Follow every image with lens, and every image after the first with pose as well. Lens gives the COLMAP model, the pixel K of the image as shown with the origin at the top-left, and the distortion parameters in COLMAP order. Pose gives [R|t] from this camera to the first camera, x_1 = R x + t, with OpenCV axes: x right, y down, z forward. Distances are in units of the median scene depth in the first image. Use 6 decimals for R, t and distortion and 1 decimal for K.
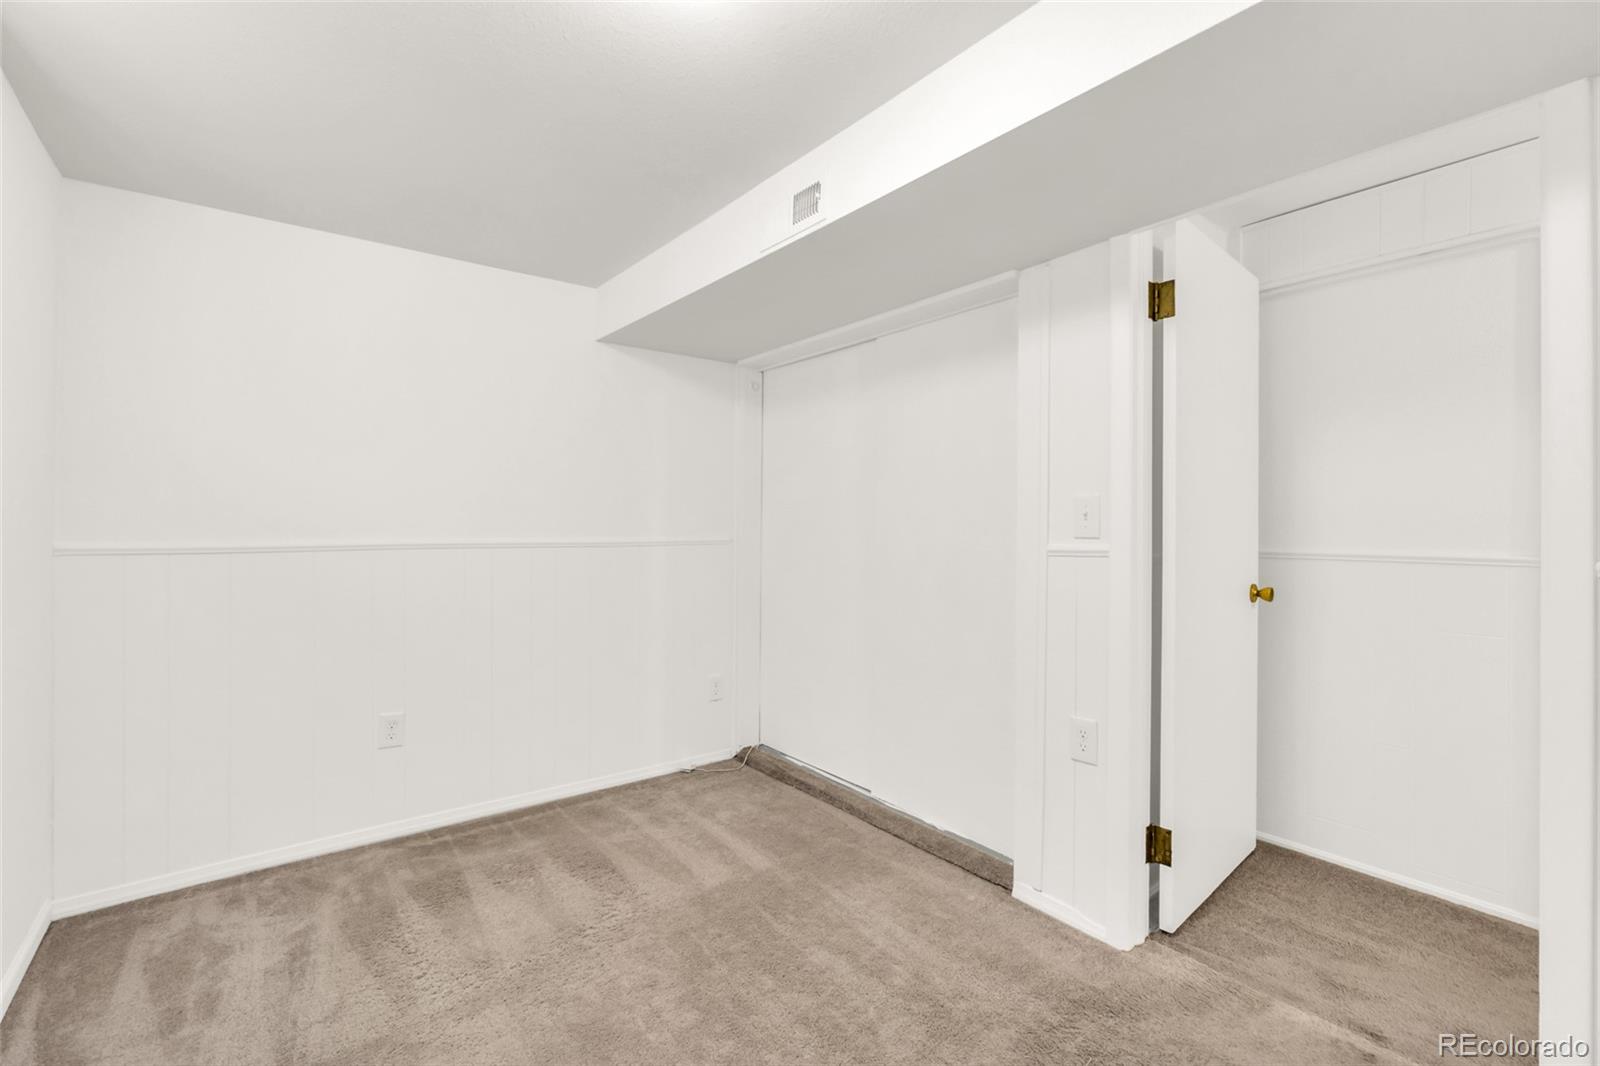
lens RADIAL K [[711.8, 0, 778.1], [0, 711.8, 528.4], [0, 0, 1]] dist [-0.000479, 0.000109]
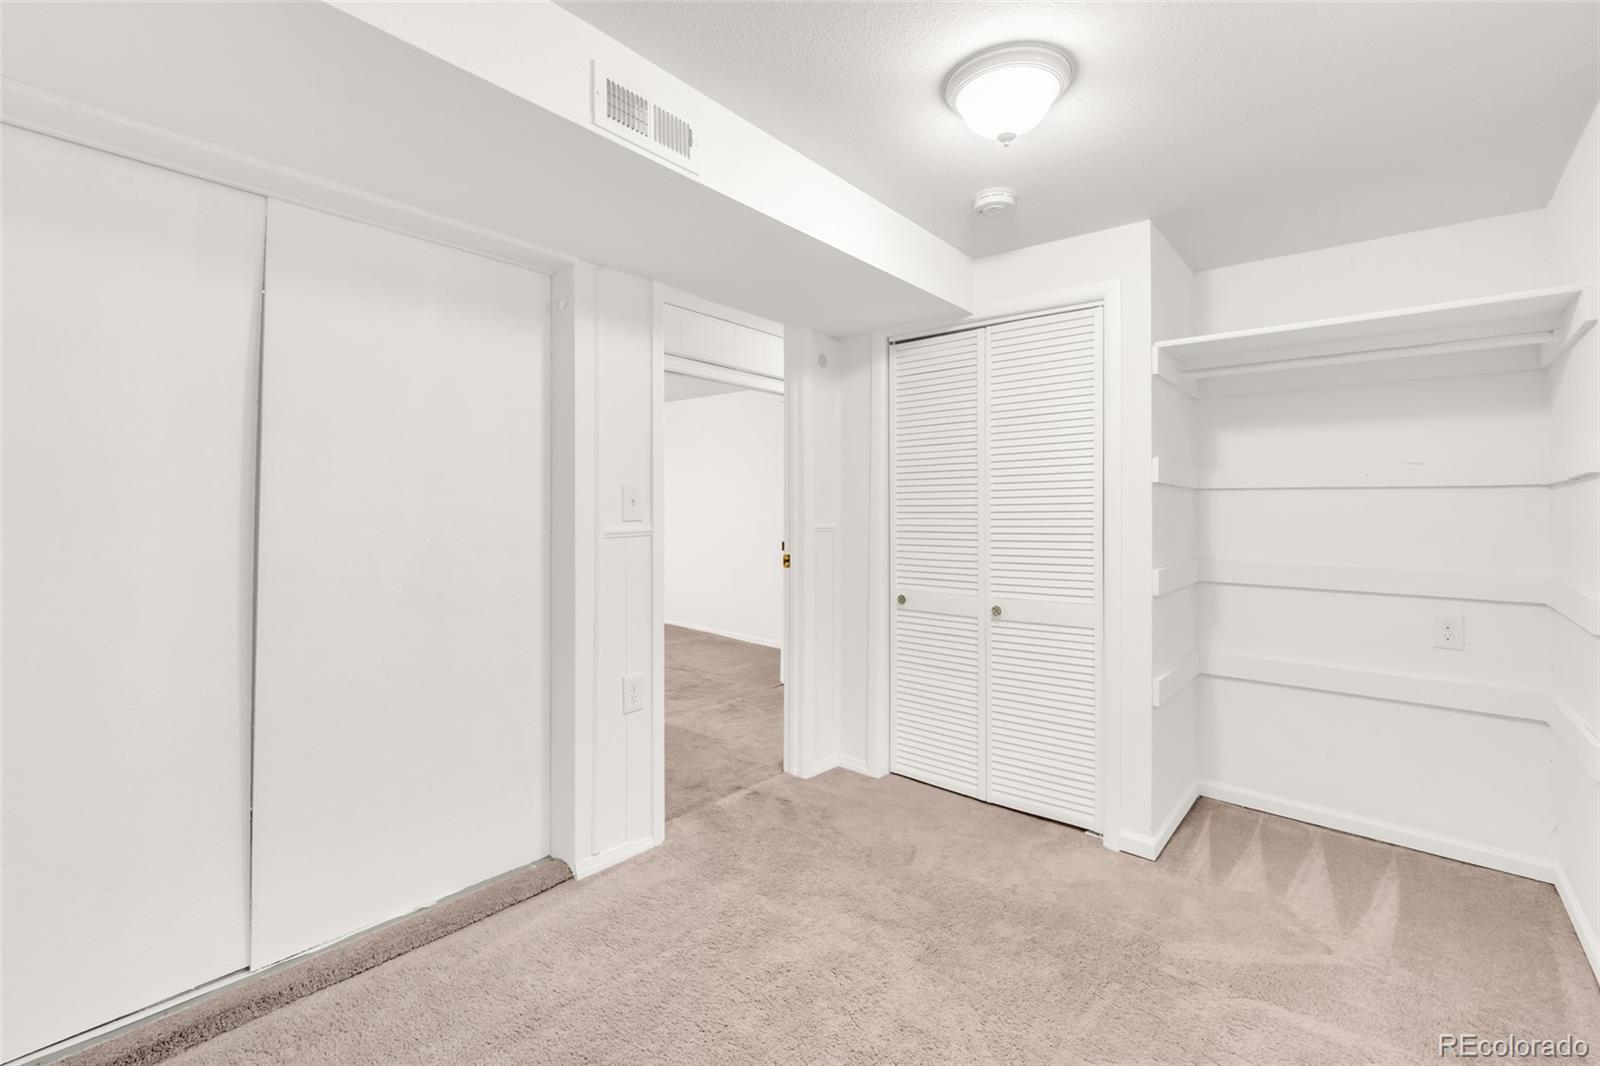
lens RADIAL K [[708.9, 0, 789.7], [0, 708.9, 515.0], [0, 0, 1]] dist [-0.001830, -0.000201]
pose [[-0.229691, -0.004793, 0.973252, -0.757534], [0.002824, 0.999980, 0.005591, -0.006437], [-0.973260, 0.004033, -0.229673, 0.989030]]
